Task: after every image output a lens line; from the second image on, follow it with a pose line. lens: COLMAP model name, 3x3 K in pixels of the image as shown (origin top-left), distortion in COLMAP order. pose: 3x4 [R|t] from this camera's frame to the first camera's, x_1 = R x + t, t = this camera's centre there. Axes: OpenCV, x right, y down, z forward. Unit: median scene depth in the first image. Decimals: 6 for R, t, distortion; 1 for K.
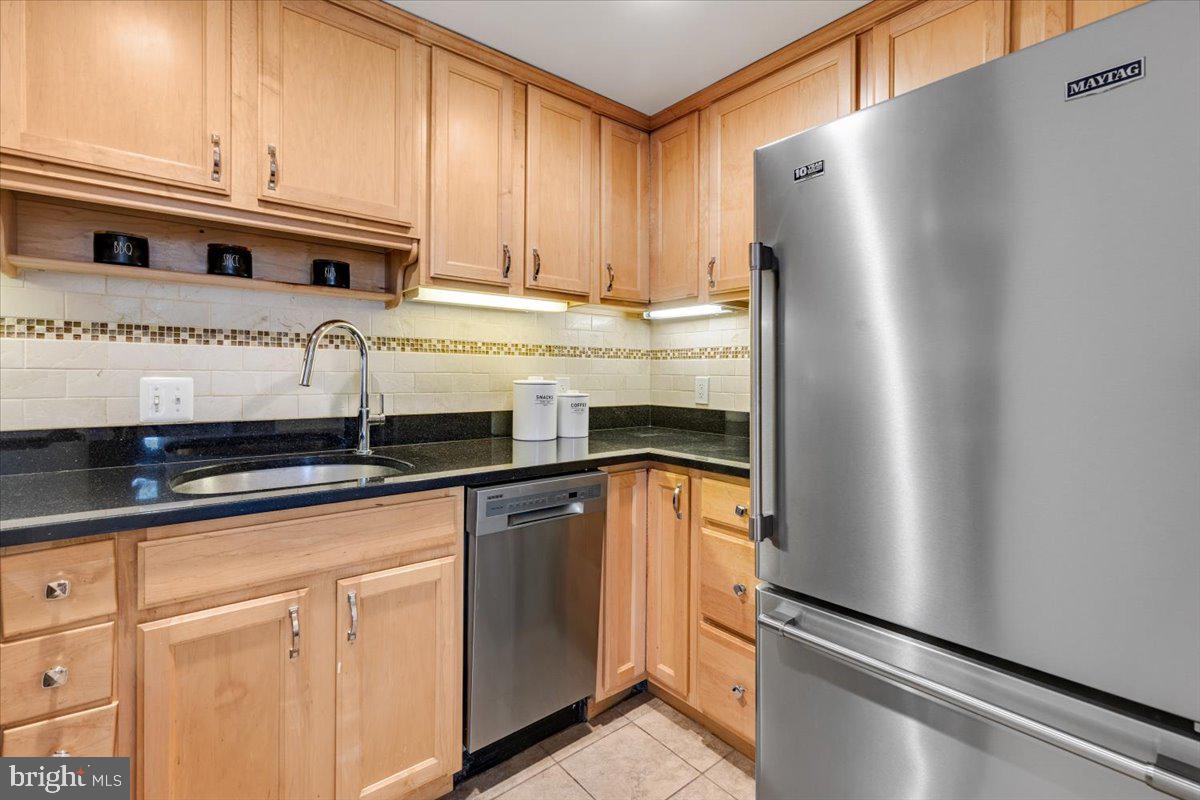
lens RADIAL K [[537.3, 0, 600.6], [0, 537.3, 375.6], [0, 0, 1]] dist [0.000470, -0.000263]
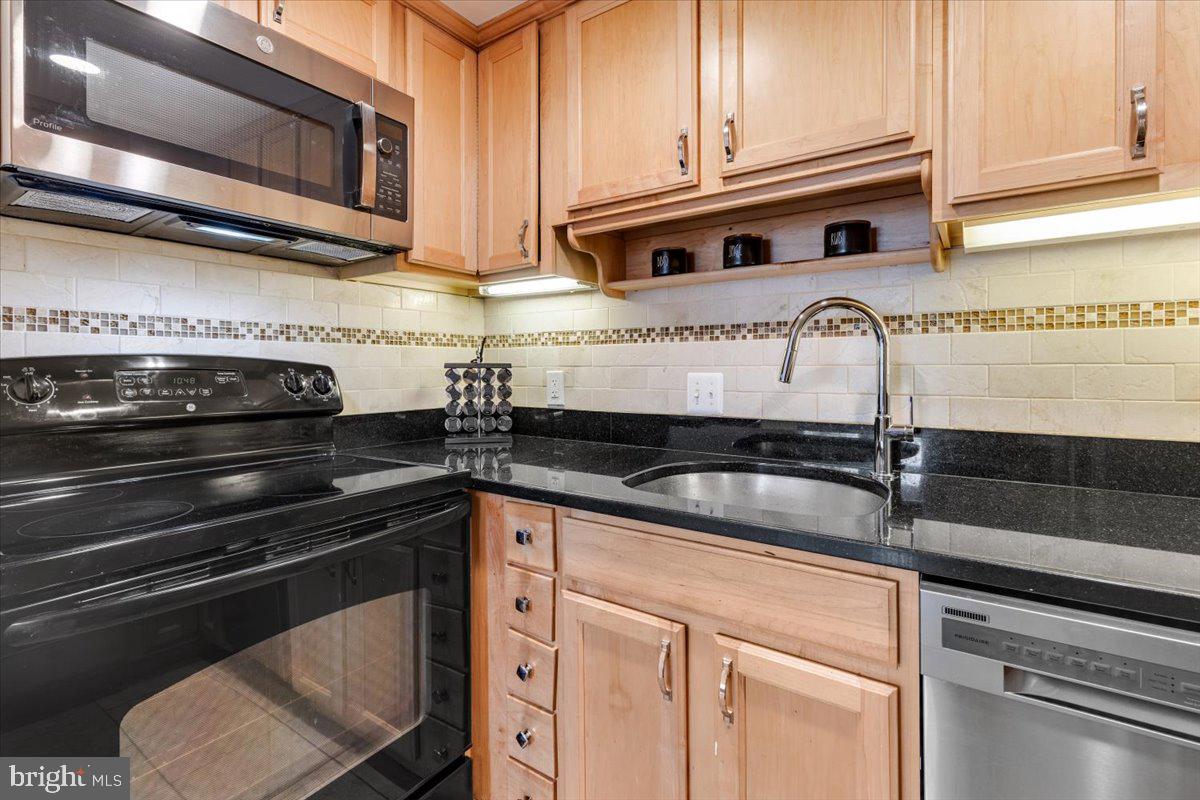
lens RADIAL K [[537.3, 0, 600.6], [0, 537.3, 375.6], [0, 0, 1]] dist [0.000470, -0.000263]
pose [[0.277840, 0.004206, -0.960618, 0.167957], [0.007127, 0.999954, 0.006440, 0.000494], [0.960601, -0.008636, 0.277797, 0.494428]]
